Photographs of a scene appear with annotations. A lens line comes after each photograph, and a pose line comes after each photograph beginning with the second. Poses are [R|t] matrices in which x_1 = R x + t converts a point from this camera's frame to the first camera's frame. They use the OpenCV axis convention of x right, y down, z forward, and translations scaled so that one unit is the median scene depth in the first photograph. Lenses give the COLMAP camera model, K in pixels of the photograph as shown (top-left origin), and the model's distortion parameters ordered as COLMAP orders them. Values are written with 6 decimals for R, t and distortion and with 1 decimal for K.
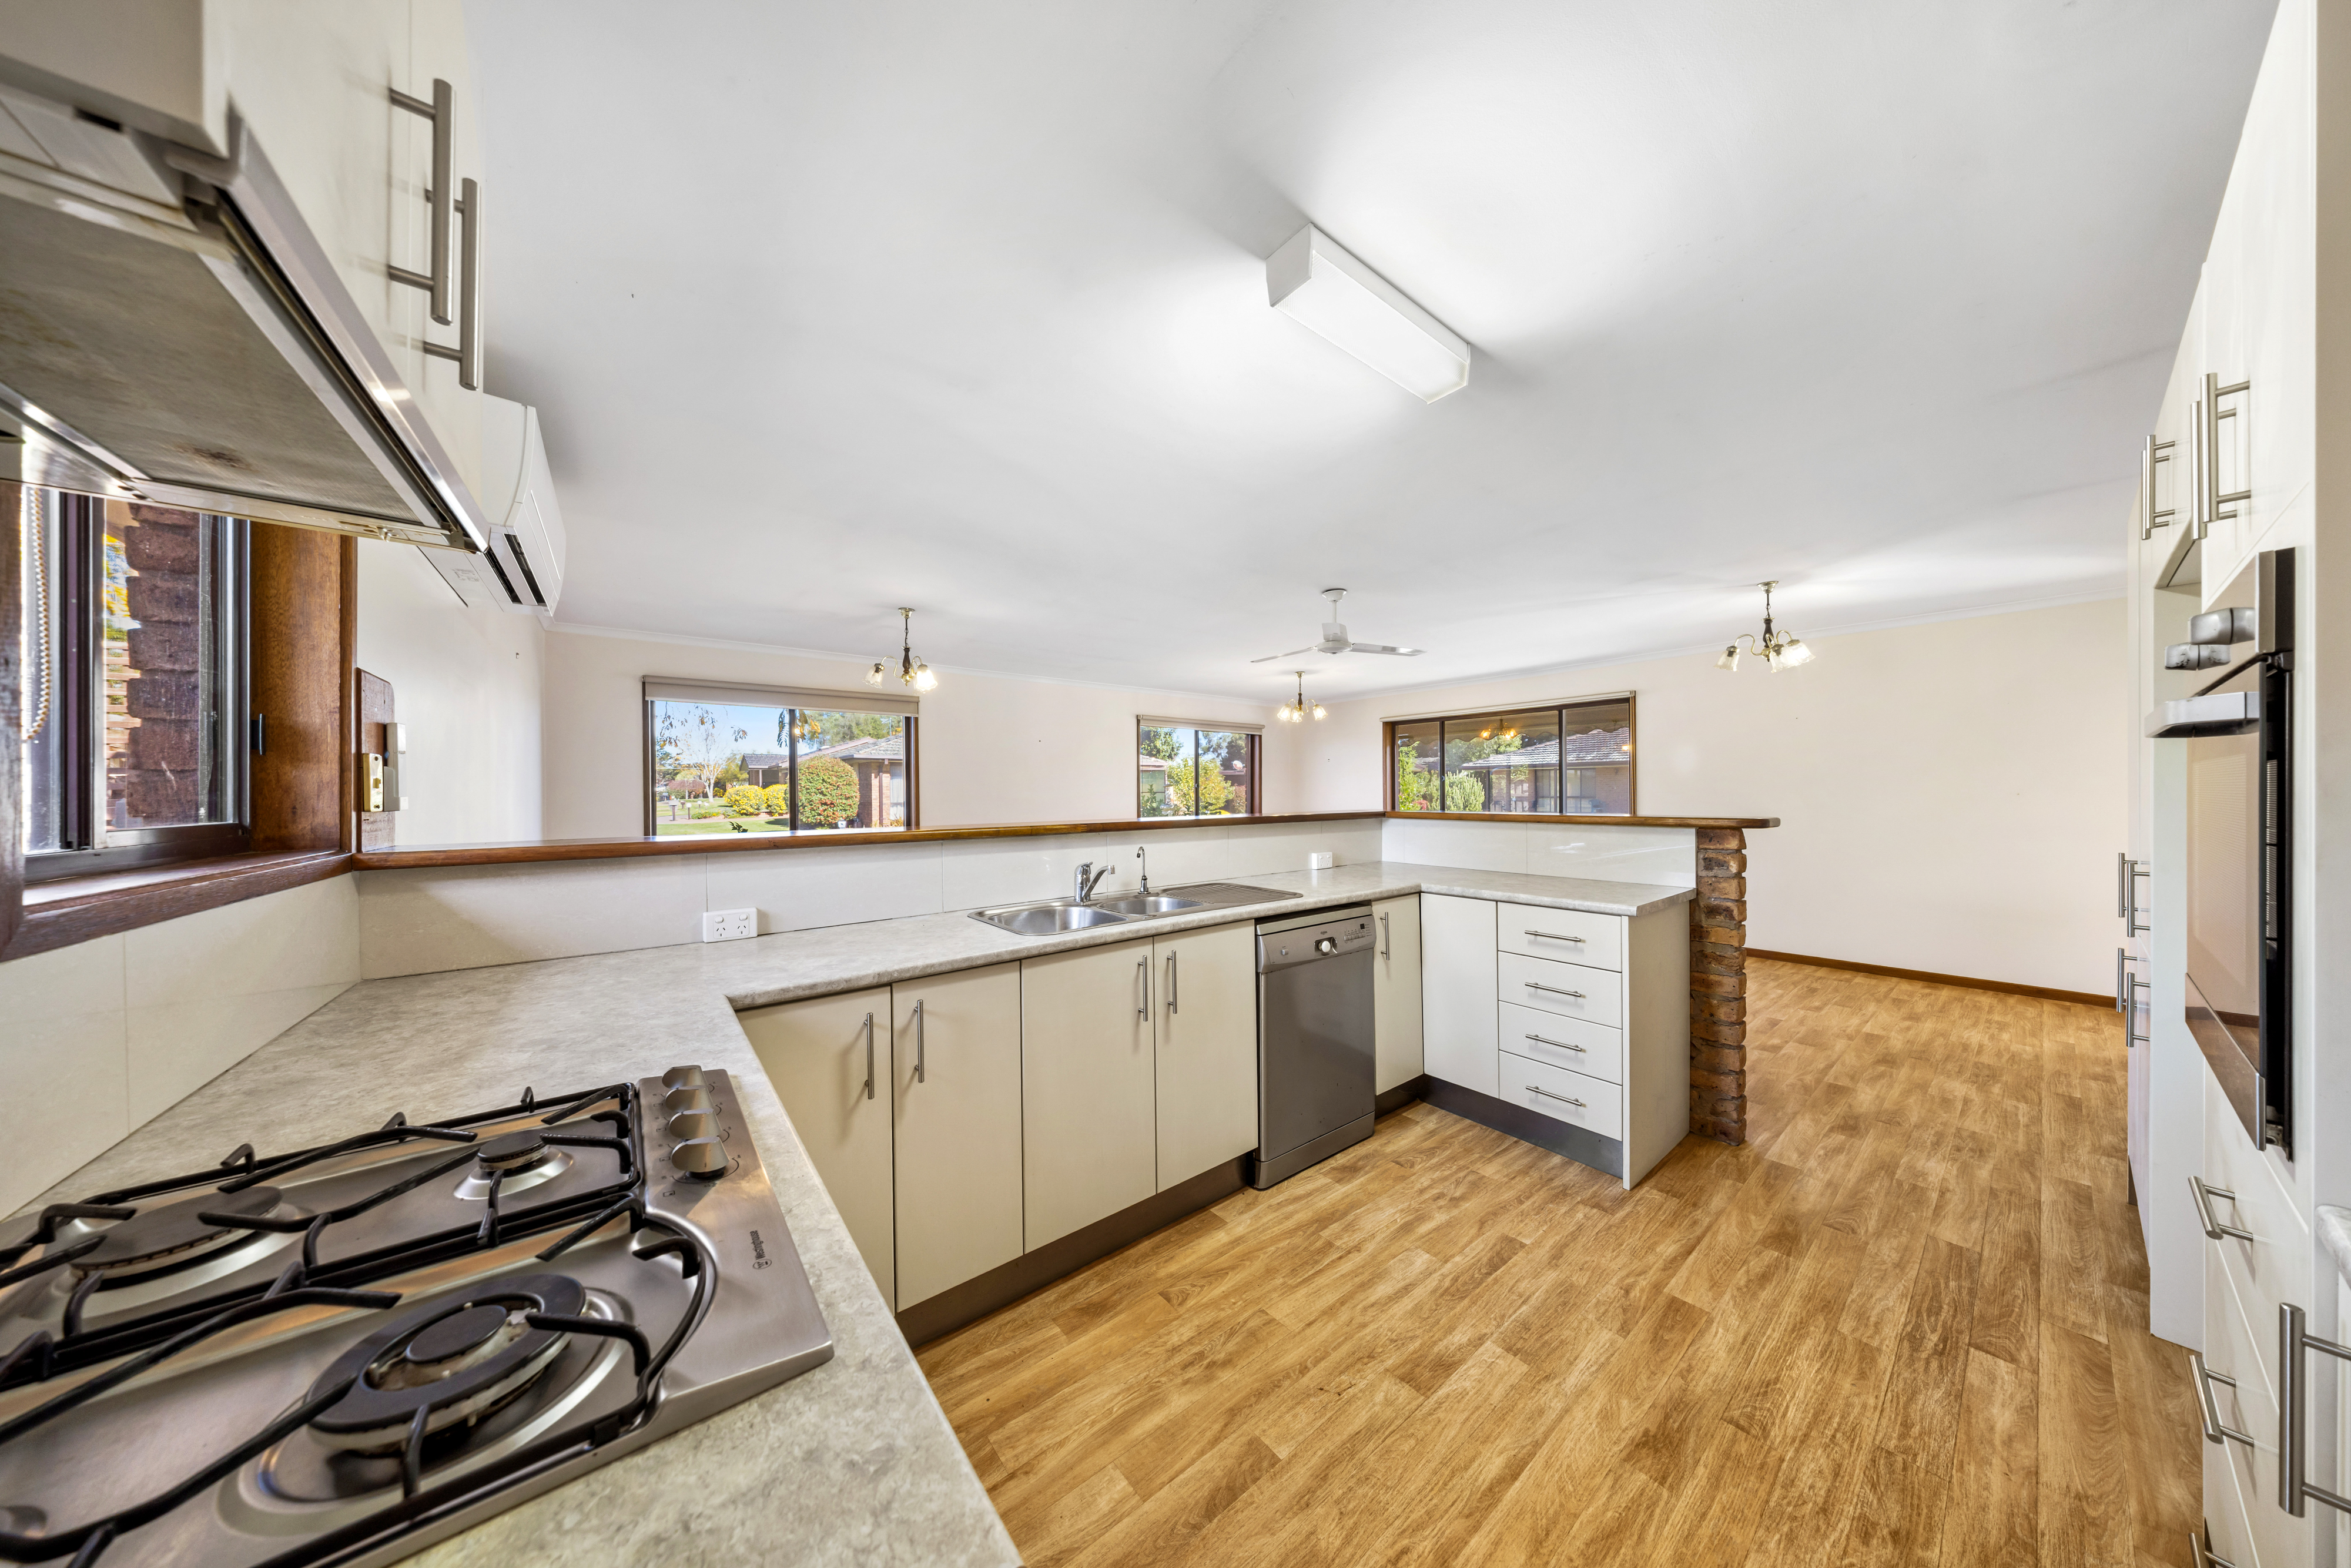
lens RADIAL K [[697.4, 0, 1175.5], [0, 697.4, 784.0], [0, 0, 1]] dist [0.000811, 0.000026]
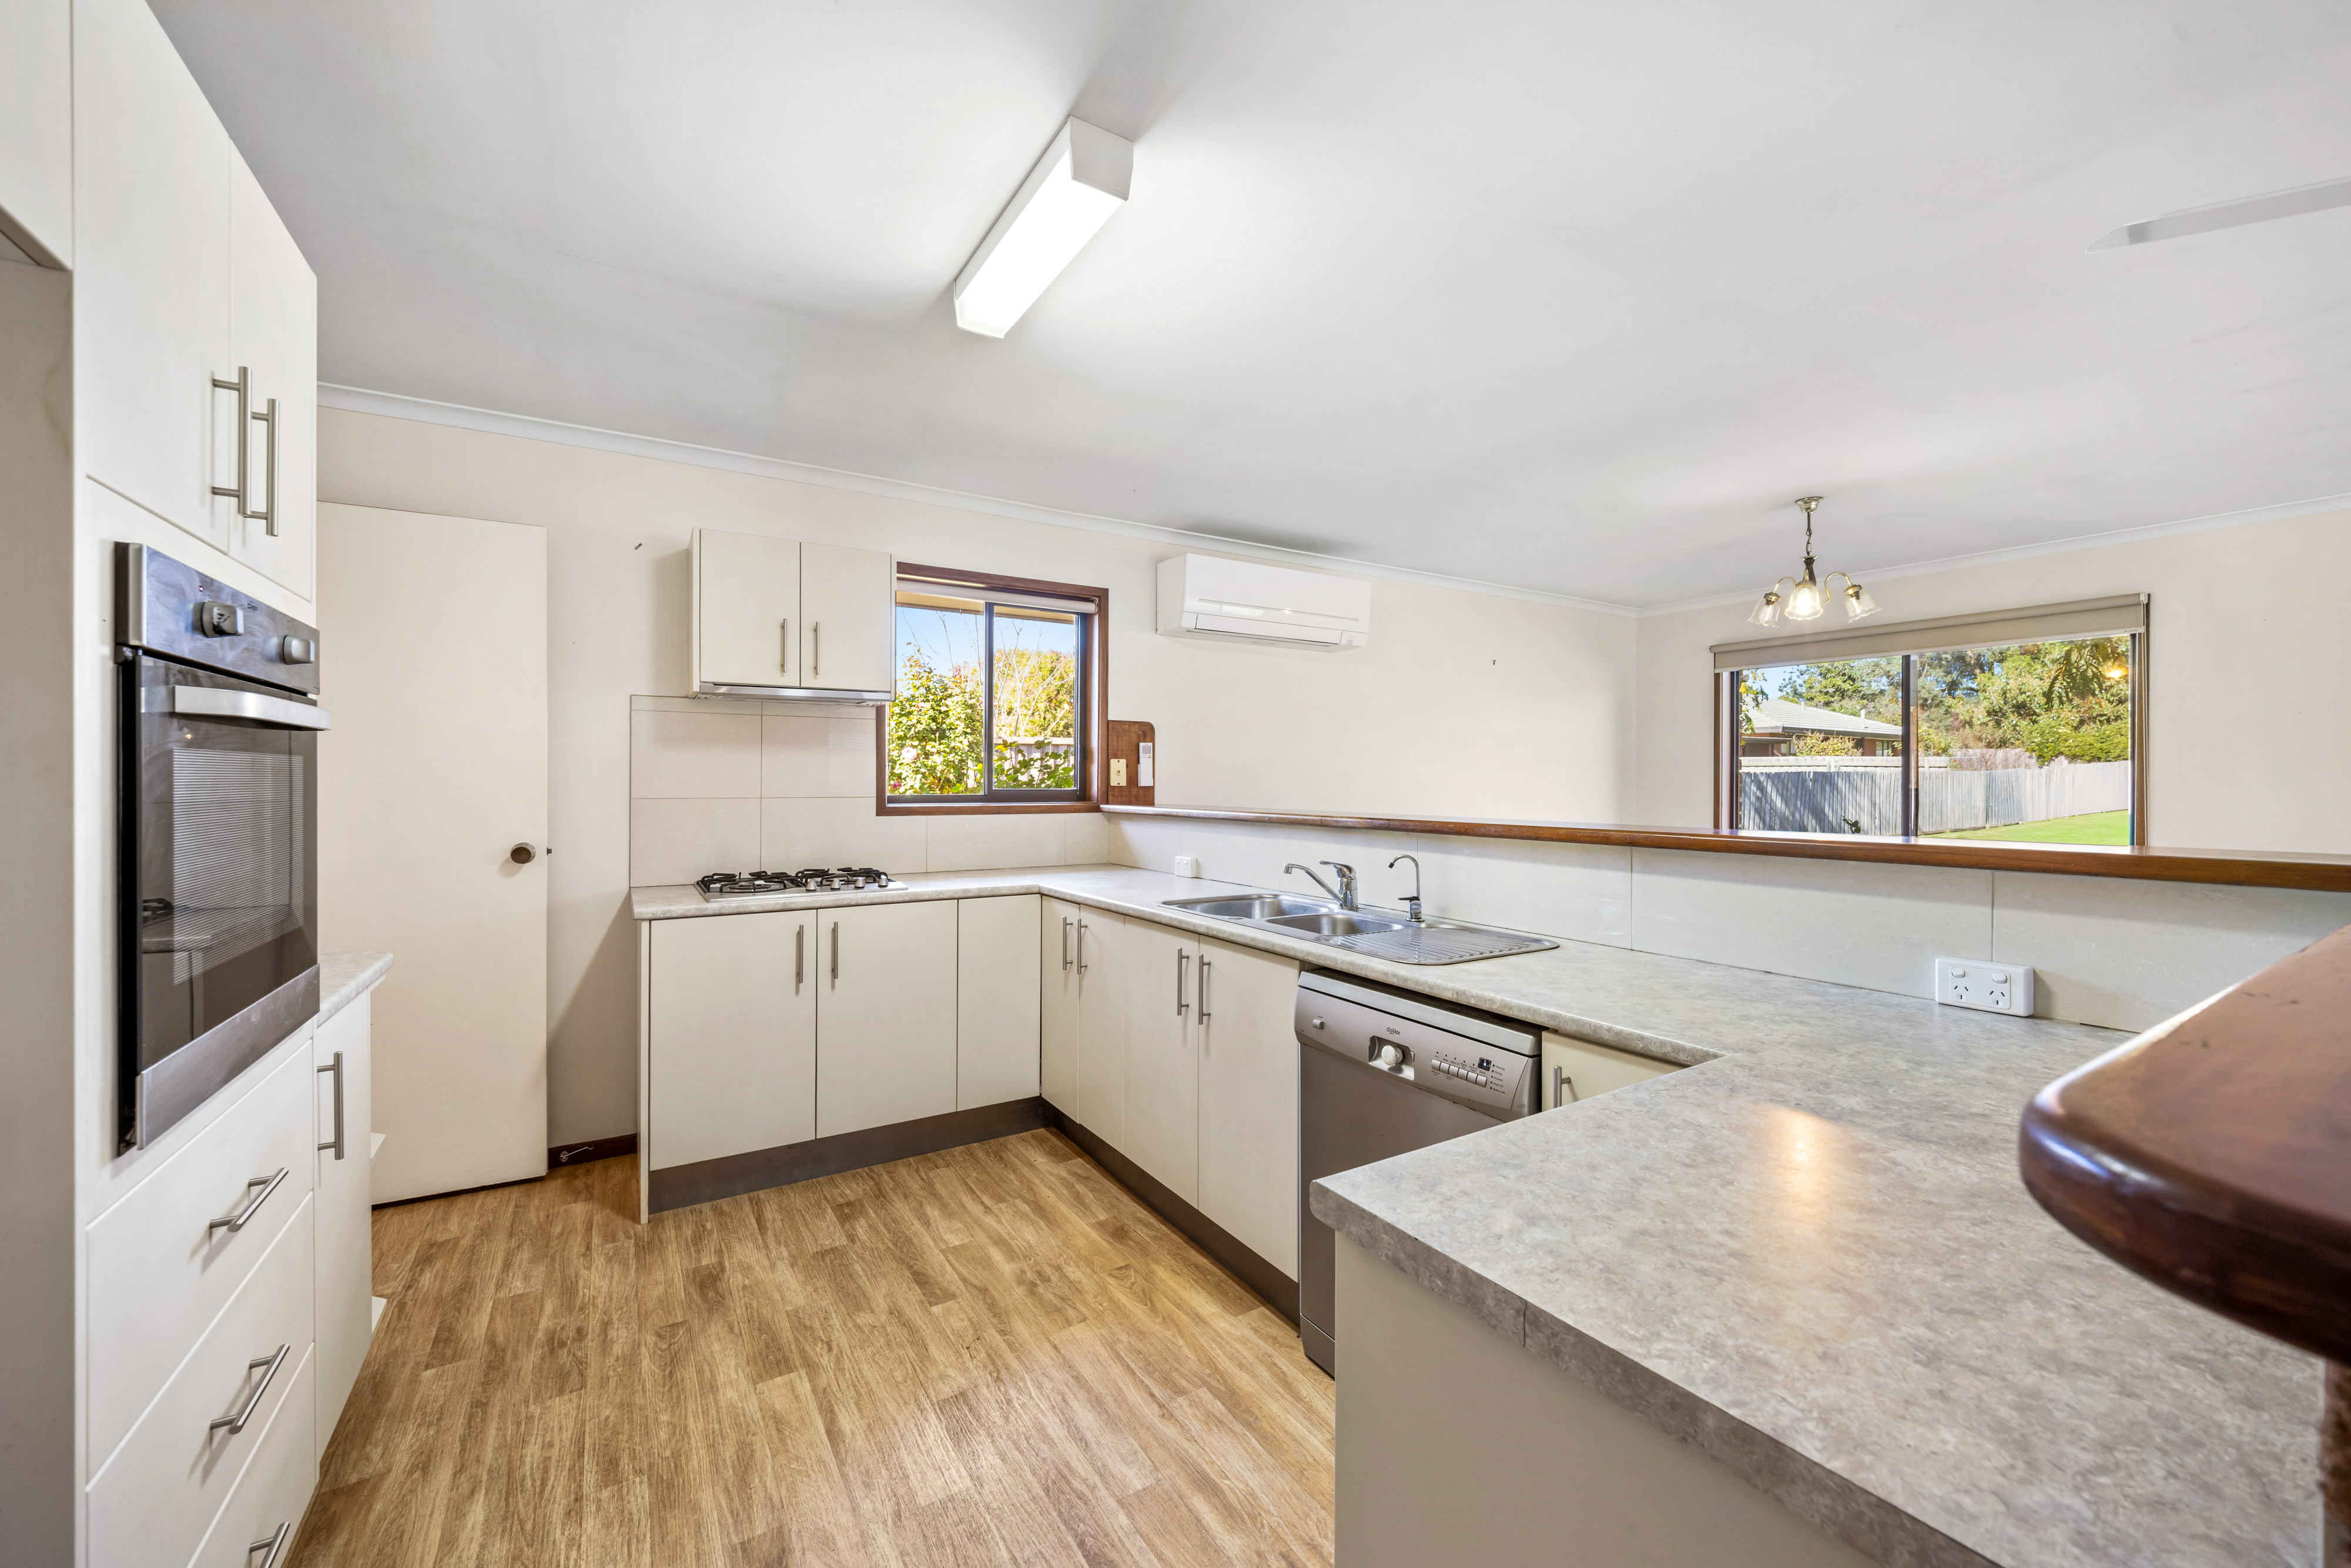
lens RADIAL K [[931.9, 0, 1196.9], [0, 931.9, 773.7], [0, 0, 1]] dist [0.000140, -0.000288]
pose [[-0.110615, 0.003009, -0.993859, 1.235436], [0.009975, 0.999948, 0.001917, 0.001855], [0.993813, -0.009701, -0.110639, 1.166548]]
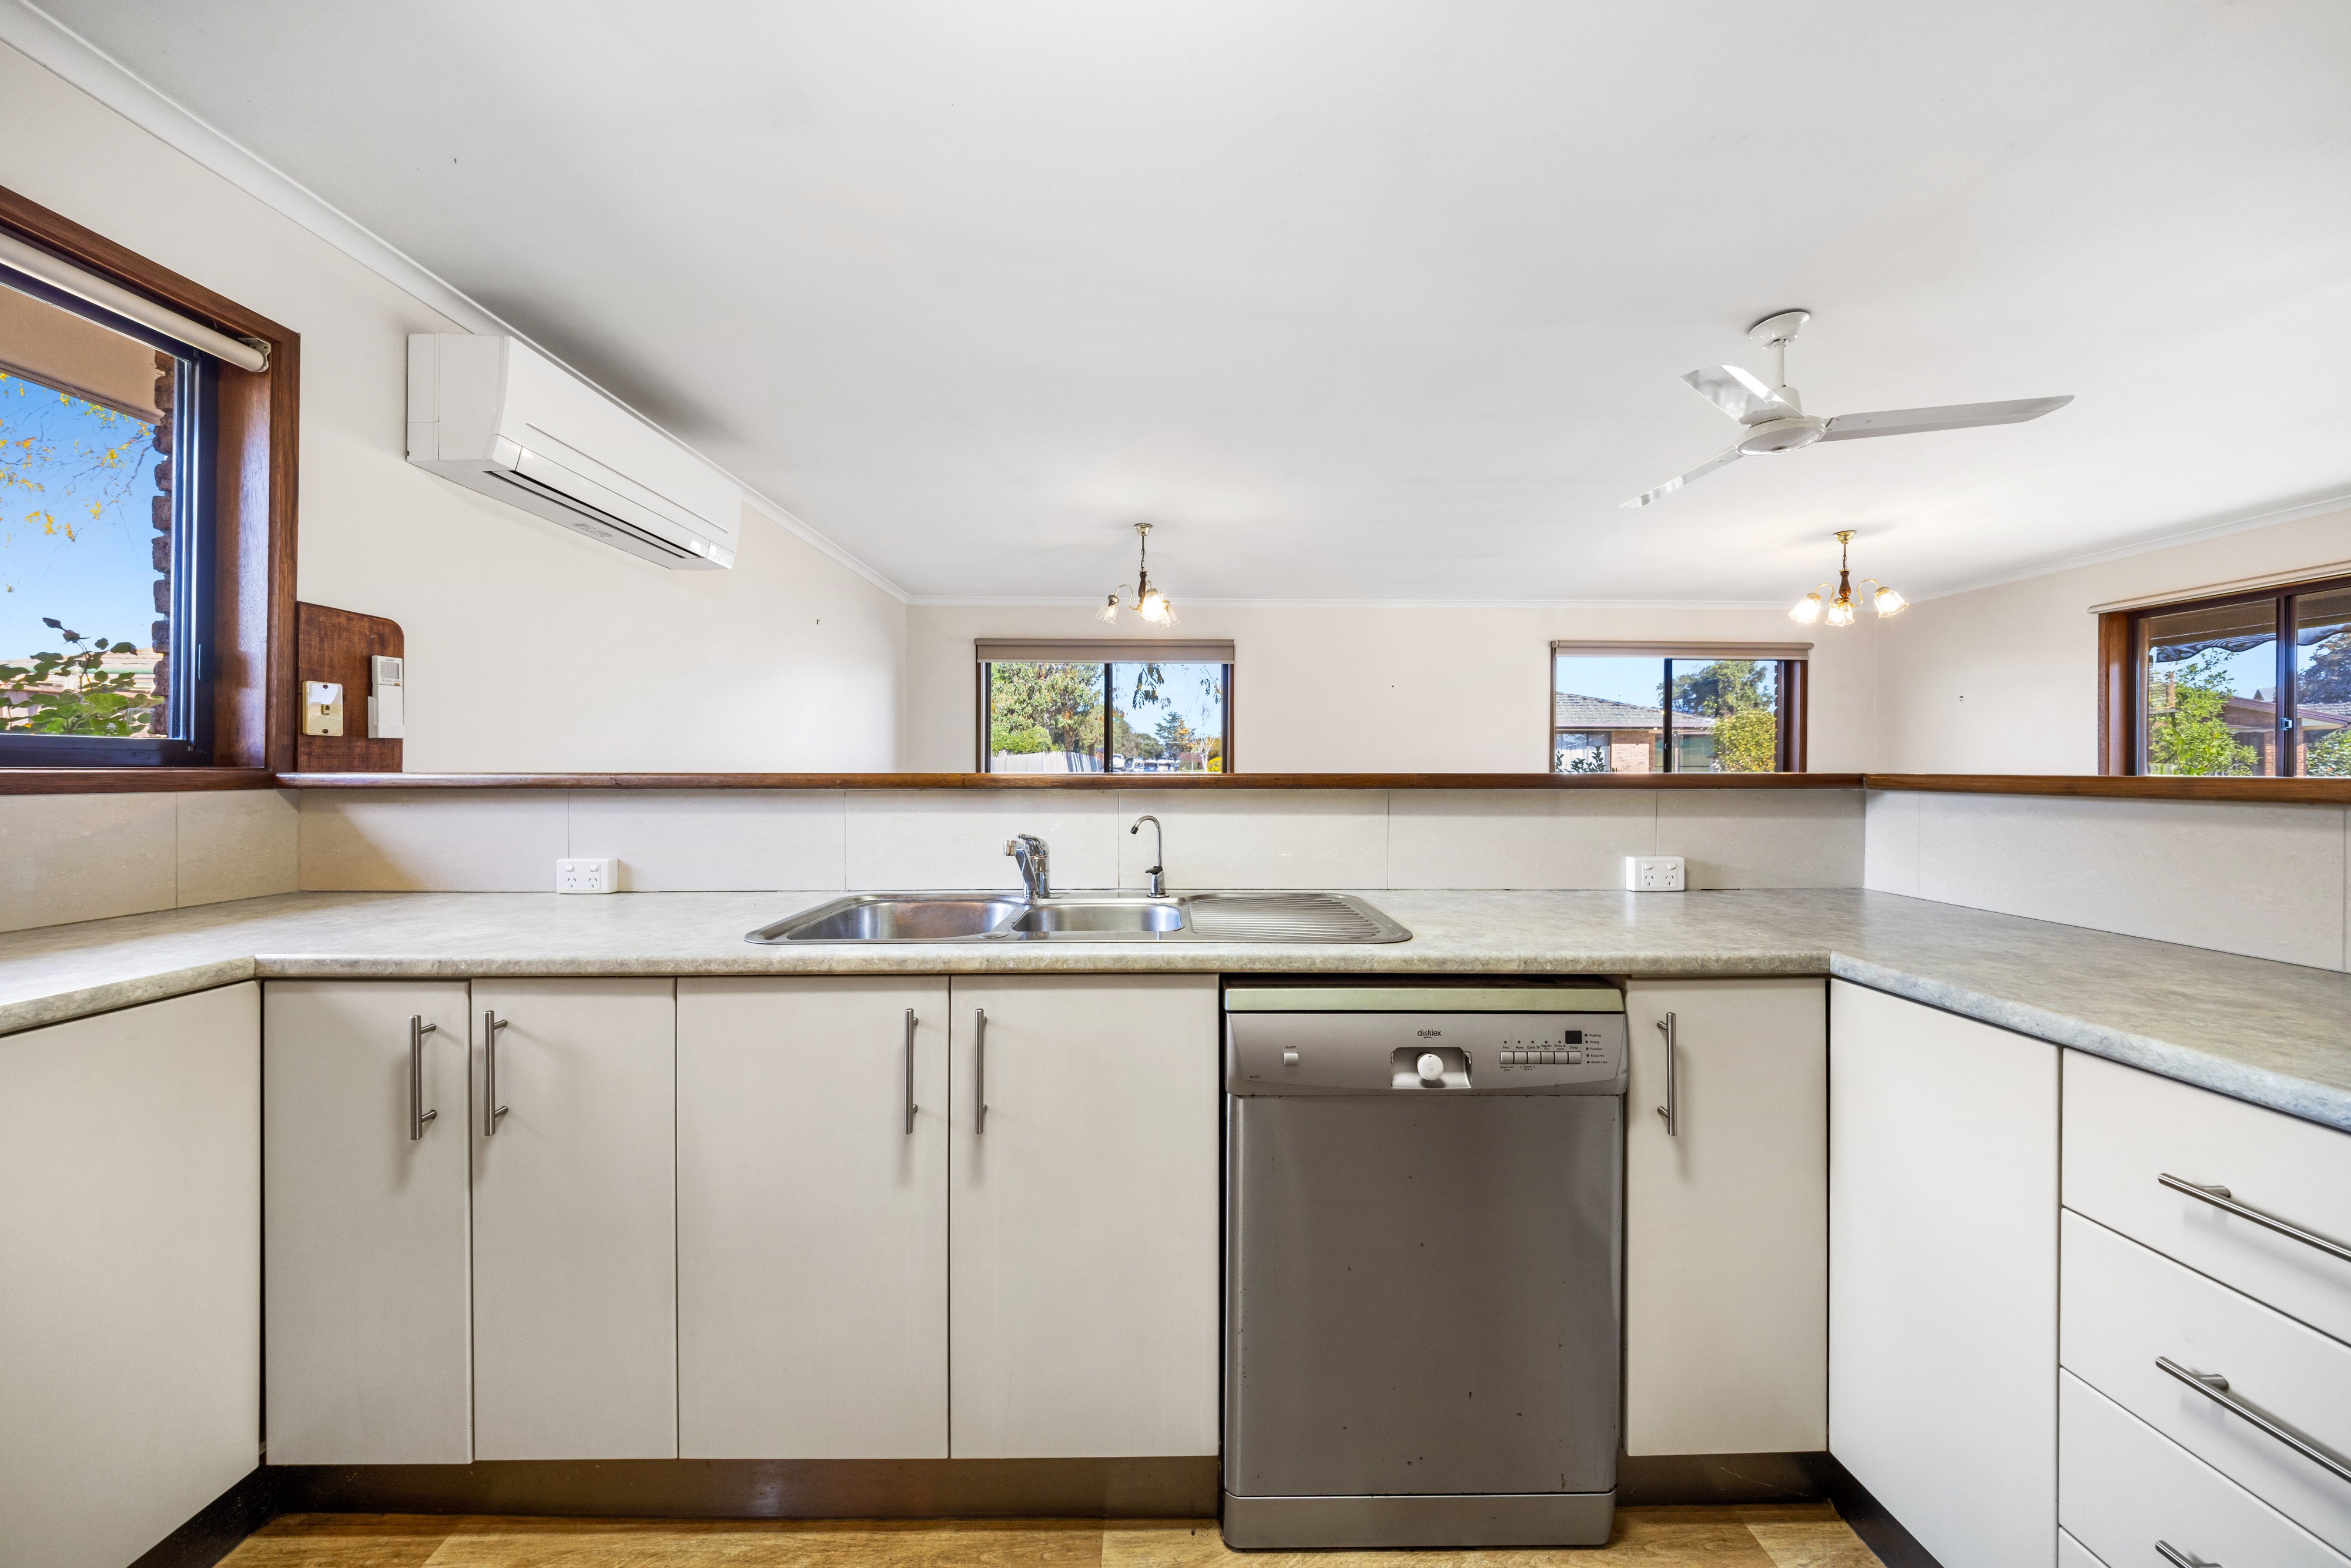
lens RADIAL K [[788.2, 0, 1180.5], [0, 788.2, 764.3], [0, 0, 1]] dist [-0.008247, 0.000048]
pose [[0.789948, 0.006174, -0.613143, 0.490203], [-0.001421, 0.999965, 0.008237, 0.055238], [0.613172, -0.005636, 0.789929, 0.661558]]
